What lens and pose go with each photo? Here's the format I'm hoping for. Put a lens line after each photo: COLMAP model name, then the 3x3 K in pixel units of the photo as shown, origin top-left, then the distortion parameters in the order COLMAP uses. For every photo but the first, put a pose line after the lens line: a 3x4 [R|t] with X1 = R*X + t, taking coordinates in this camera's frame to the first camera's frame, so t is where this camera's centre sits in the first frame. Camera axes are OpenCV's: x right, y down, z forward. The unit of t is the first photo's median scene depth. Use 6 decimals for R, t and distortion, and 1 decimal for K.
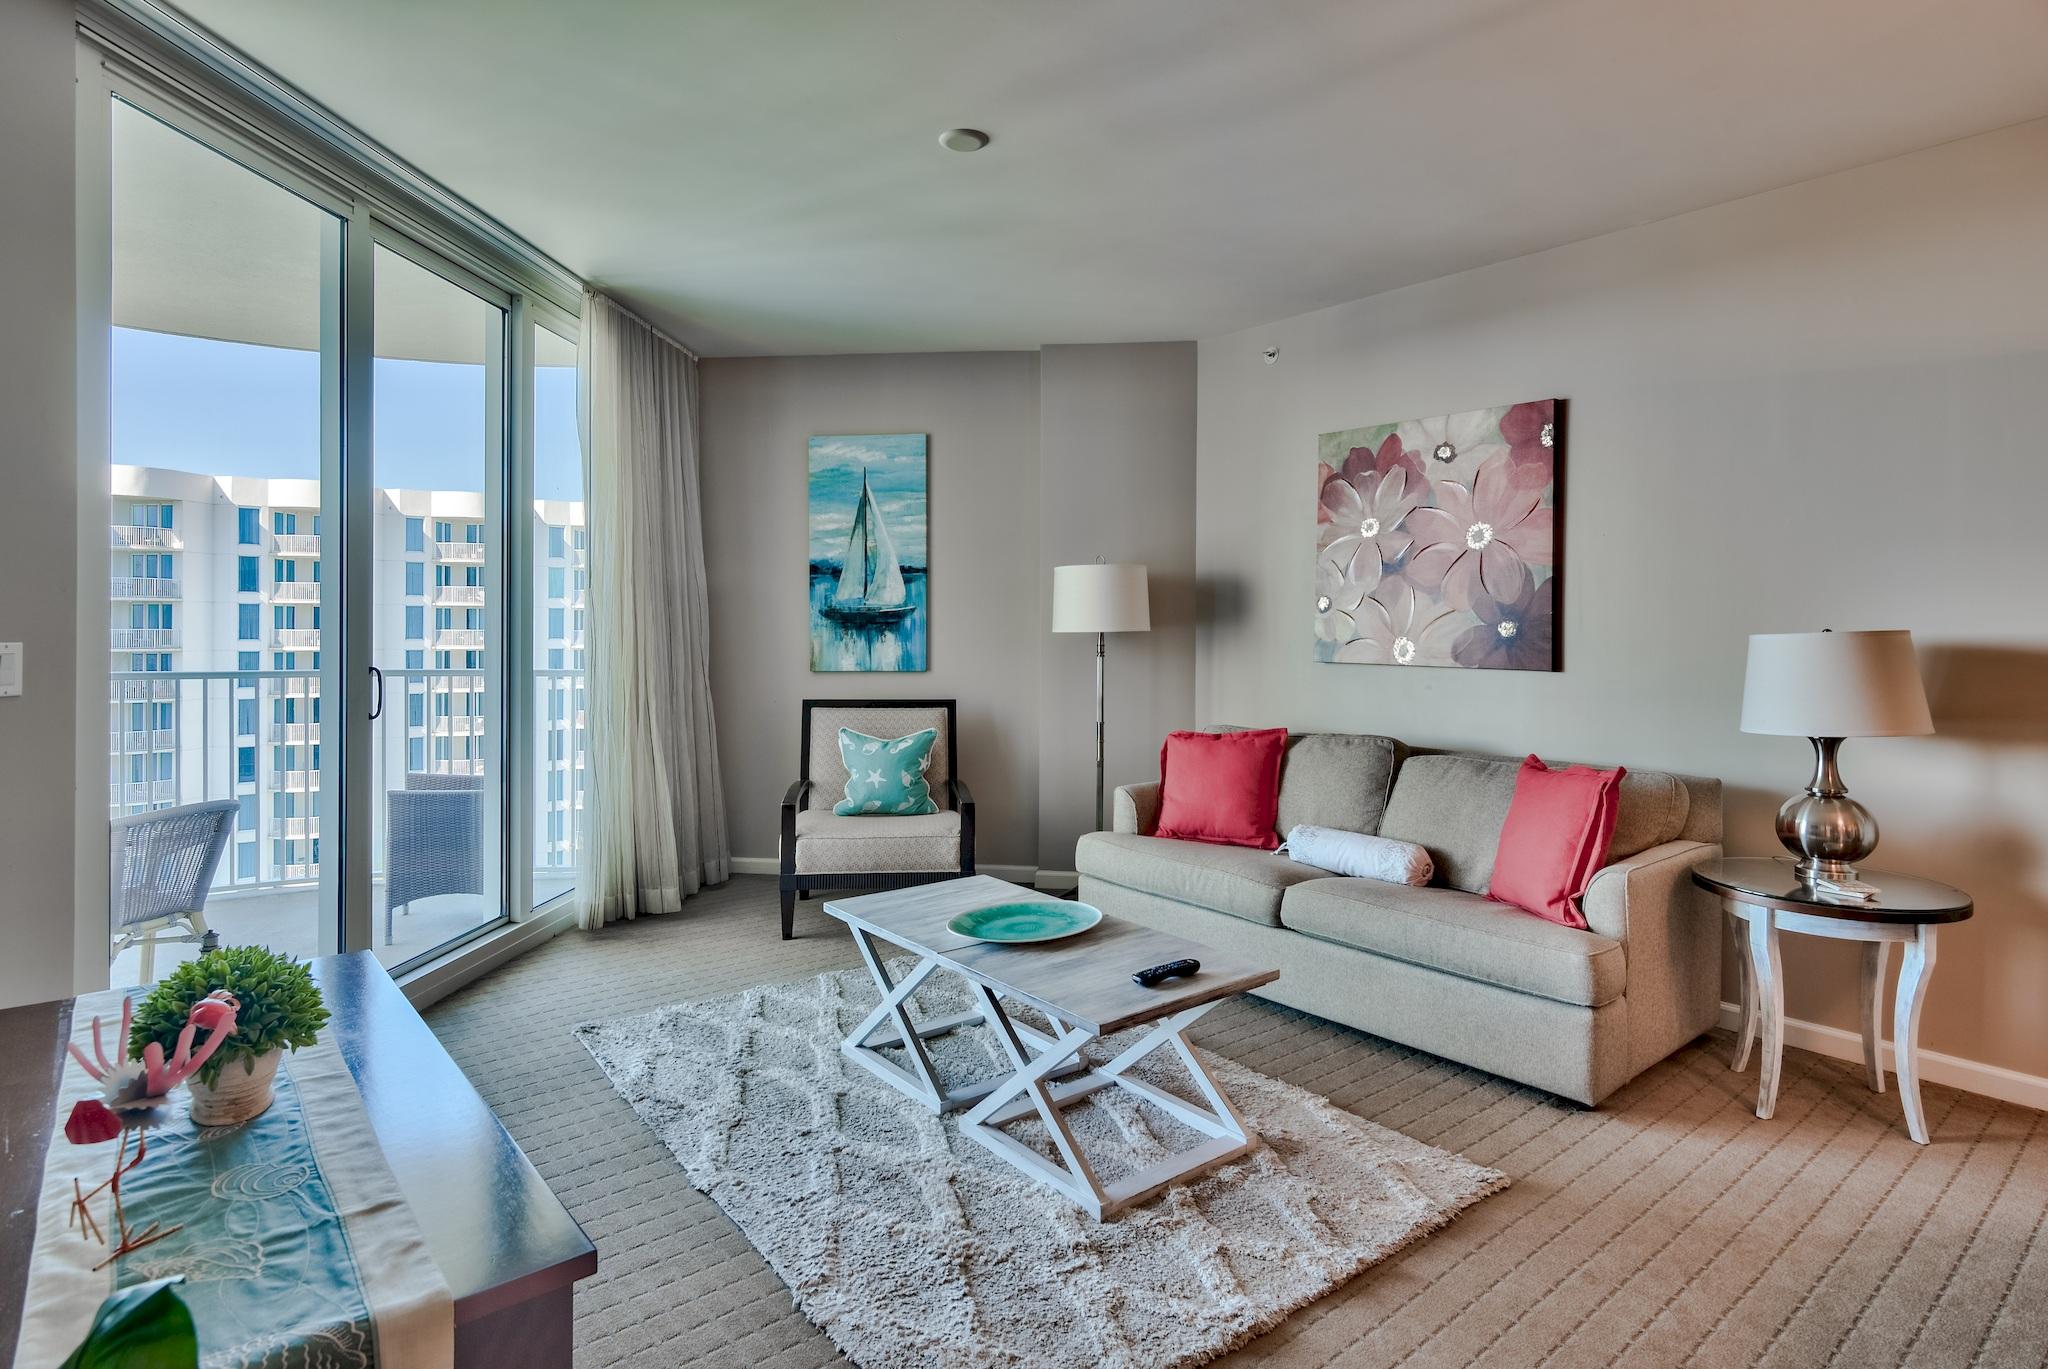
lens RADIAL K [[1058.8, 0, 987.0], [0, 1058.8, 632.3], [0, 0, 1]] dist [0.004214, -0.000277]
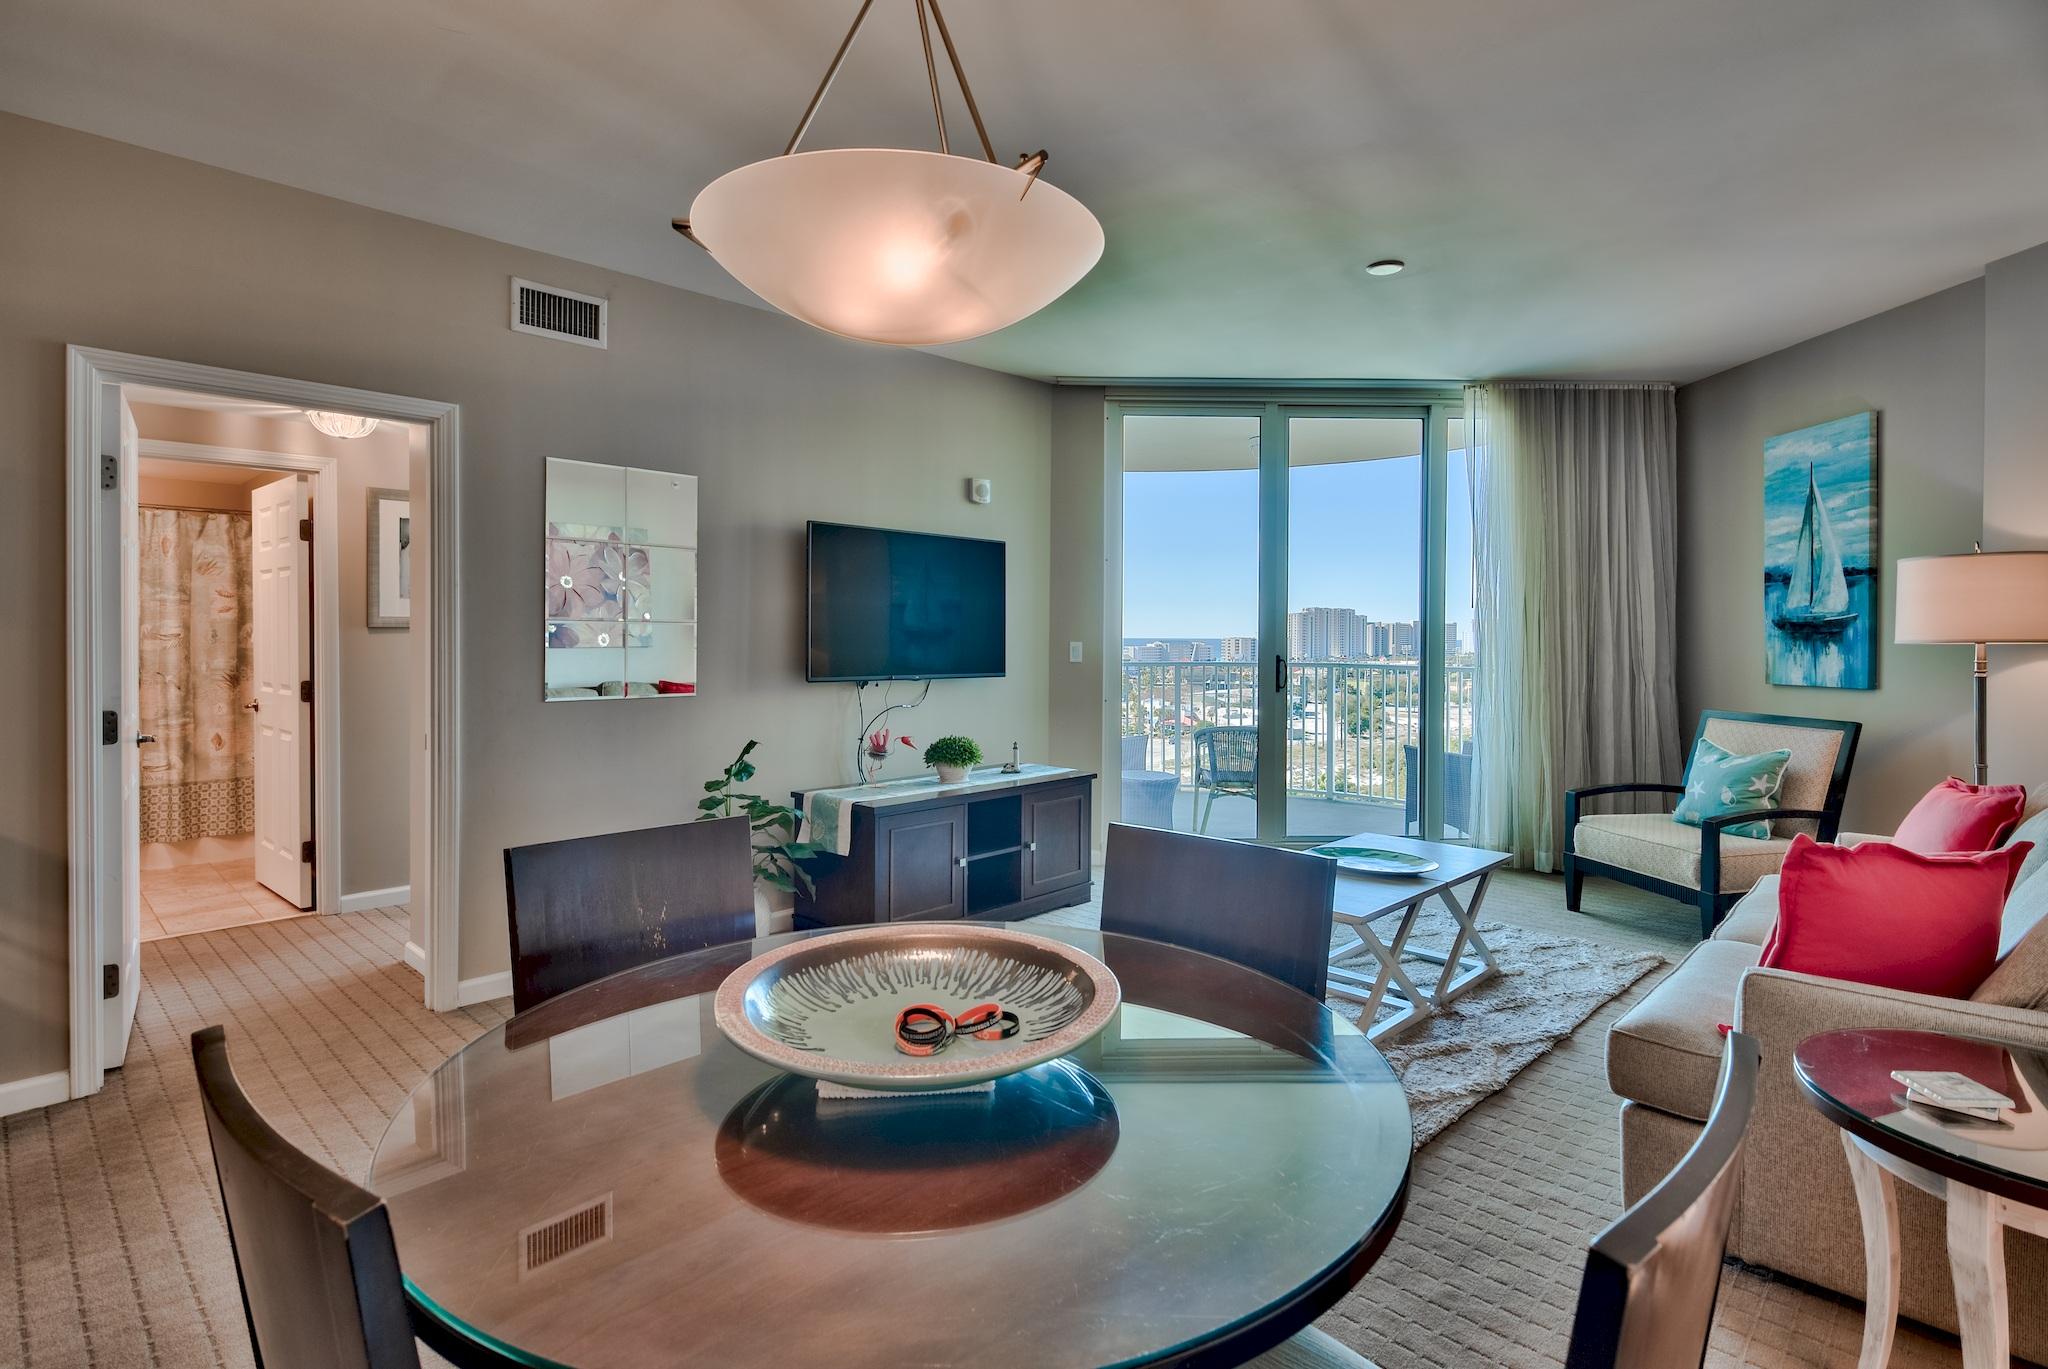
lens RADIAL K [[1019.5, 0, 1042.1], [0, 1019.5, 638.8], [0, 0, 1]] dist [-0.003230, 0.000524]
pose [[0.143880, 0.000384, -0.989595, 0.788783], [-0.007170, 0.999974, -0.000654, 0.001735], [0.989569, 0.007189, 0.143879, 0.265983]]
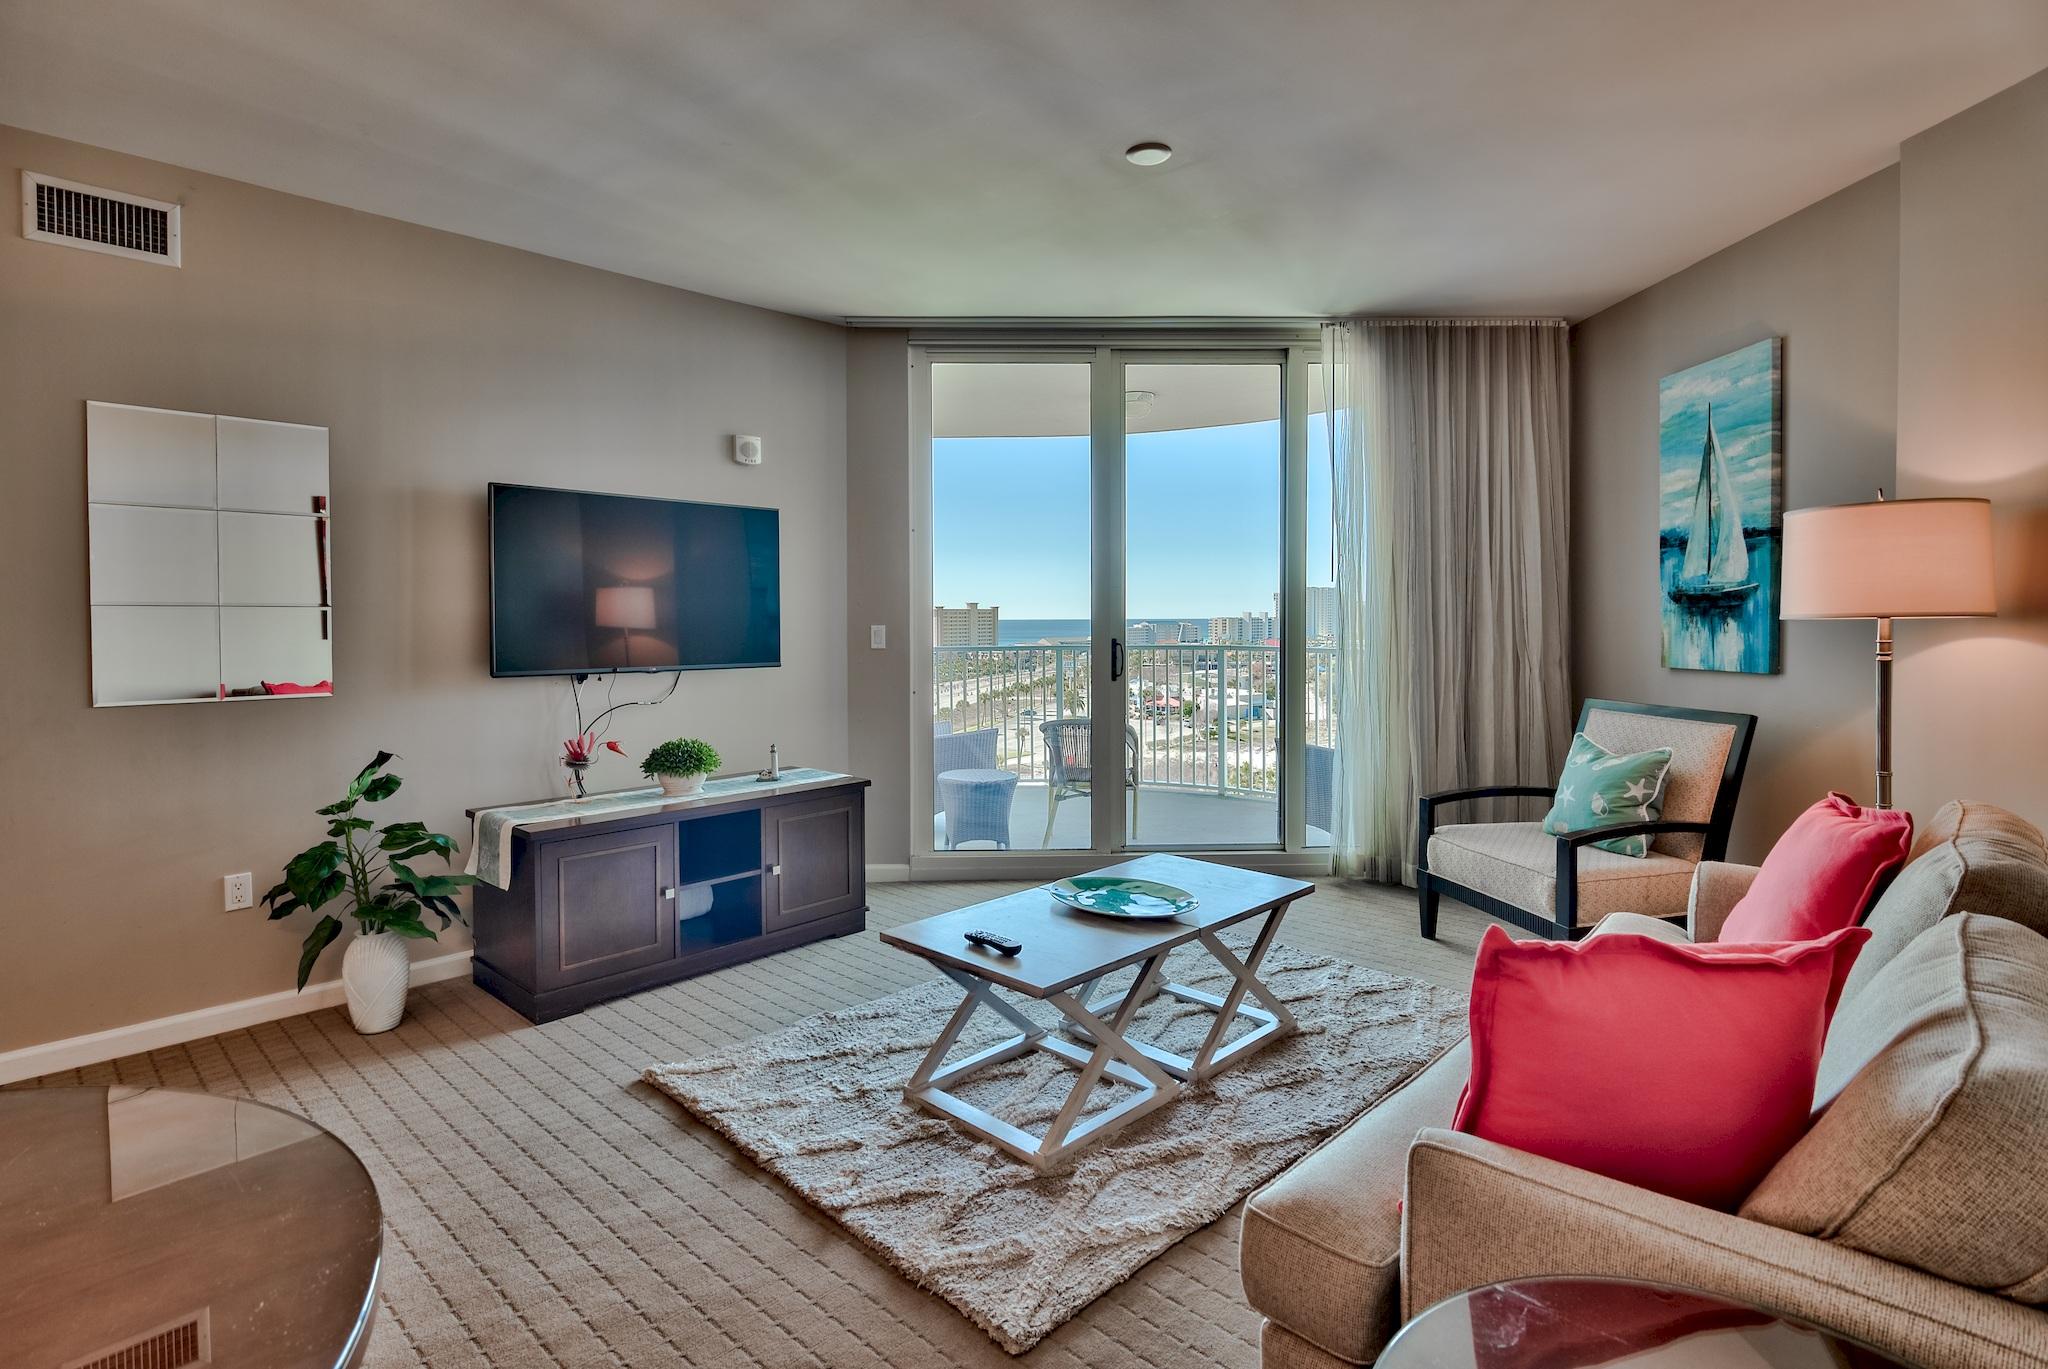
lens RADIAL K [[1019.6, 0, 1030.6], [0, 1019.6, 636.3], [0, 0, 1]] dist [-0.003275, 0.000363]
pose [[0.143288, 0.014398, -0.989576, 0.653585], [0.002061, 0.999888, 0.014846, 0.000437], [0.989679, -0.004167, 0.143242, 0.494013]]
